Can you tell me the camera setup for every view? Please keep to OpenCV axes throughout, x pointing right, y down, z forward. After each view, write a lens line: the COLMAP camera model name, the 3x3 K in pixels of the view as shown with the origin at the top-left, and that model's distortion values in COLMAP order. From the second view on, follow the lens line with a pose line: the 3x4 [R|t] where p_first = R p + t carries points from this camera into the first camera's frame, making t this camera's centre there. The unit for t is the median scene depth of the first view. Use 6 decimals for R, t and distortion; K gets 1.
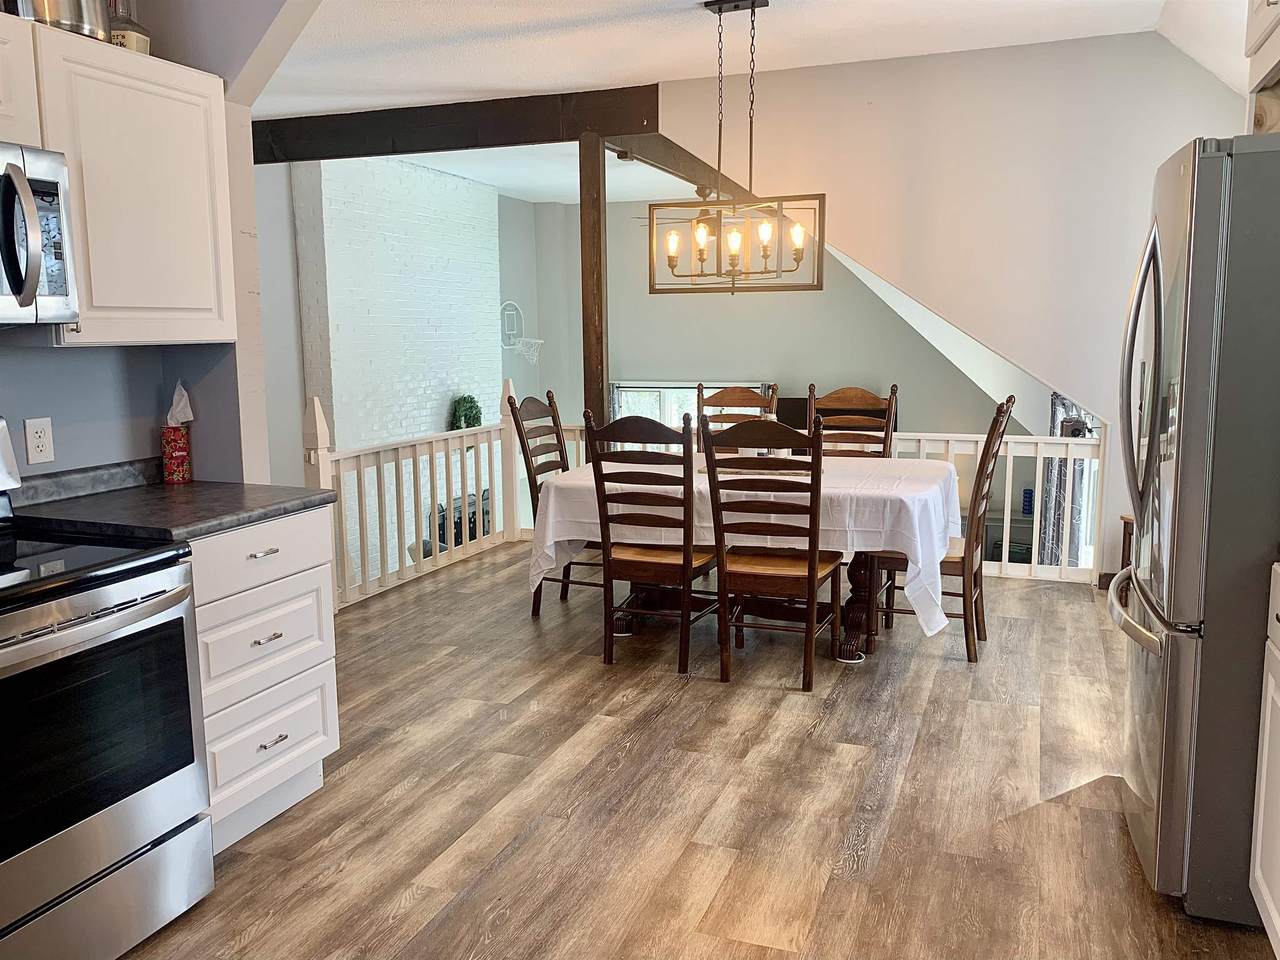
lens RADIAL K [[1009.0, 0, 629.2], [0, 1009.0, 462.1], [0, 0, 1]] dist [0.088209, -0.118238]
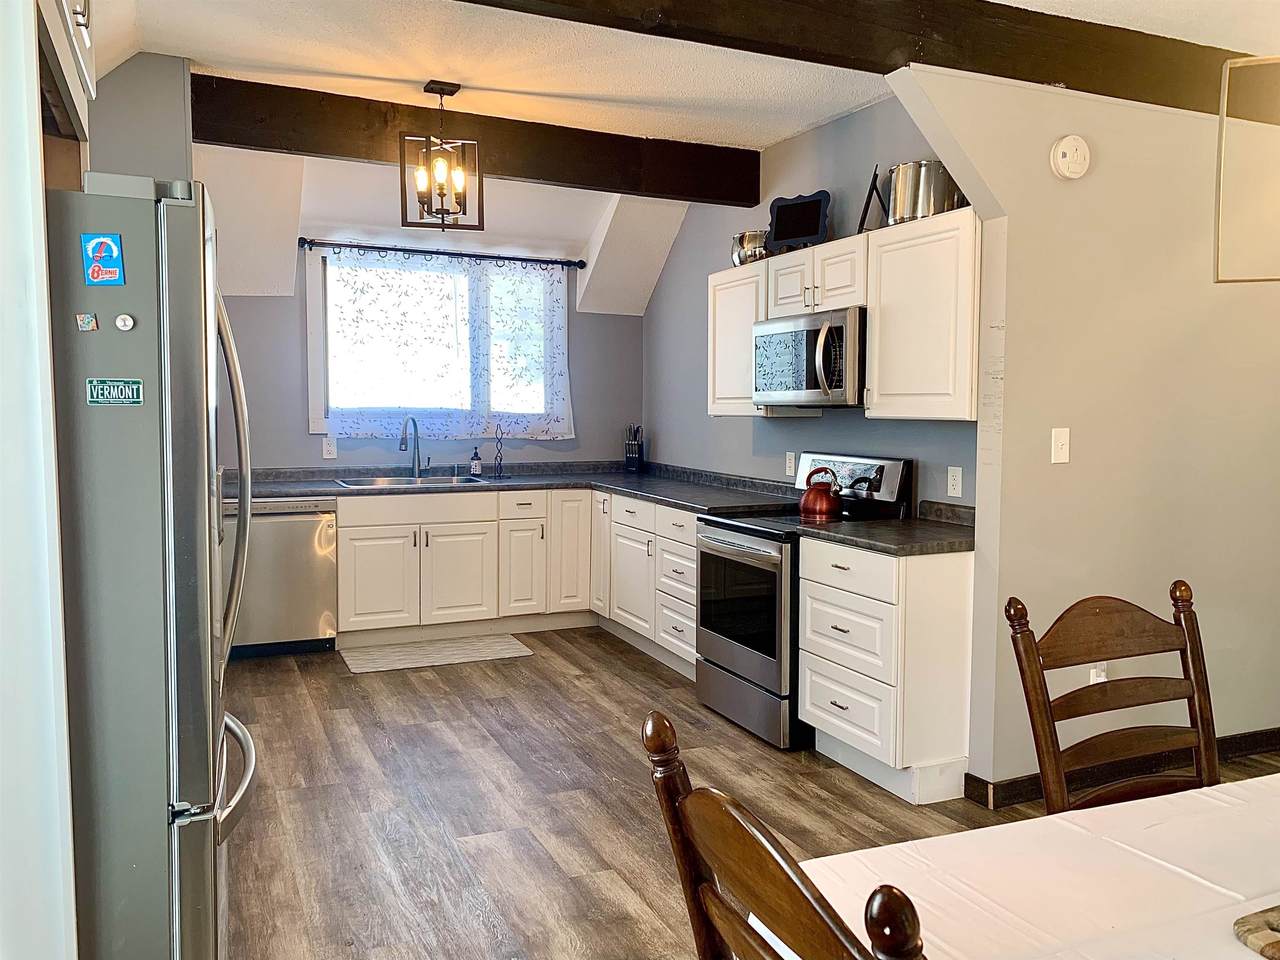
lens RADIAL K [[1009.0, 0, 629.2], [0, 1009.0, 462.1], [0, 0, 1]] dist [0.088209, -0.118238]
pose [[-0.702326, 0.047397, -0.710275, 0.865020], [-0.087323, 0.984509, 0.152042, -0.249615], [0.706479, 0.168807, -0.687308, 1.800170]]
